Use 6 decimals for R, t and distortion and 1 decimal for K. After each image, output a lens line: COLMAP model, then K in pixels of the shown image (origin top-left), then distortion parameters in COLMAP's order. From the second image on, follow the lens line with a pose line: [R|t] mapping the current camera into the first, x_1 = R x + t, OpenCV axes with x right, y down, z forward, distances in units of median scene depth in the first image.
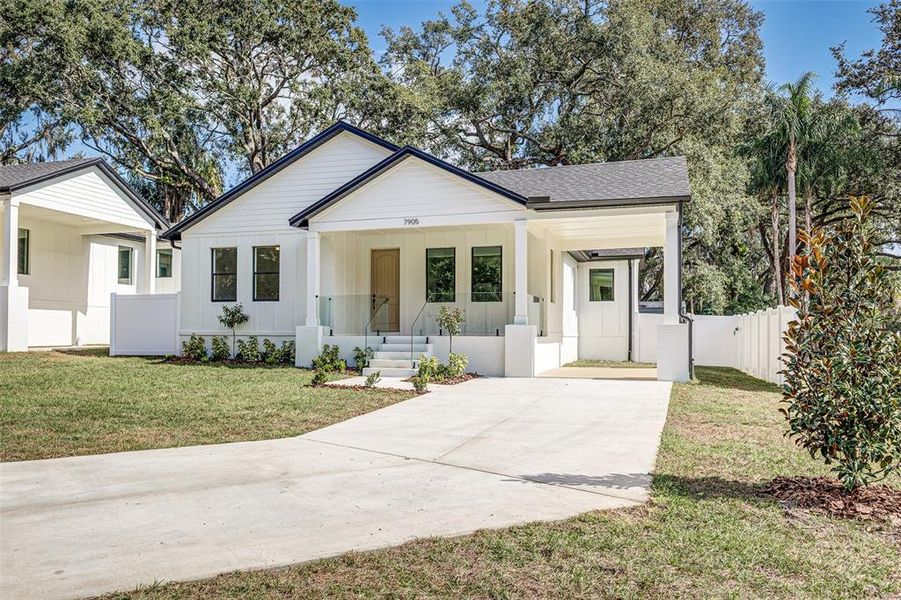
lens RADIAL K [[575.0, 0, 450.3], [0, 575.0, 329.3], [0, 0, 1]] dist [0.002074, 0.001438]
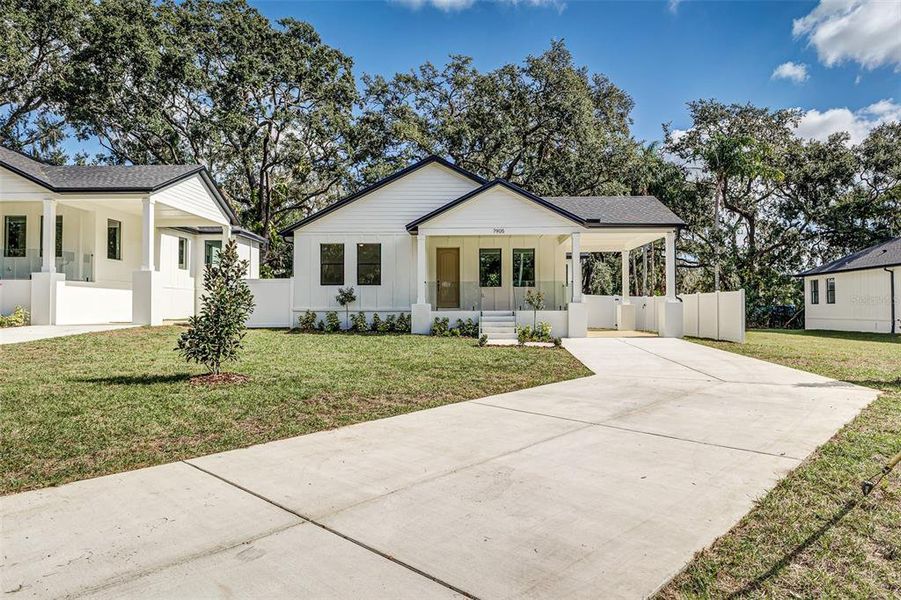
lens RADIAL K [[440.9, 0, 452.4], [0, 440.9, 304.6], [0, 0, 1]] dist [-0.000316, -0.000259]
pose [[0.969770, -0.003064, 0.244002, -0.380276], [0.003578, 0.999992, -0.001662, -0.001459], [-0.243995, 0.002485, 0.969773, -0.034252]]
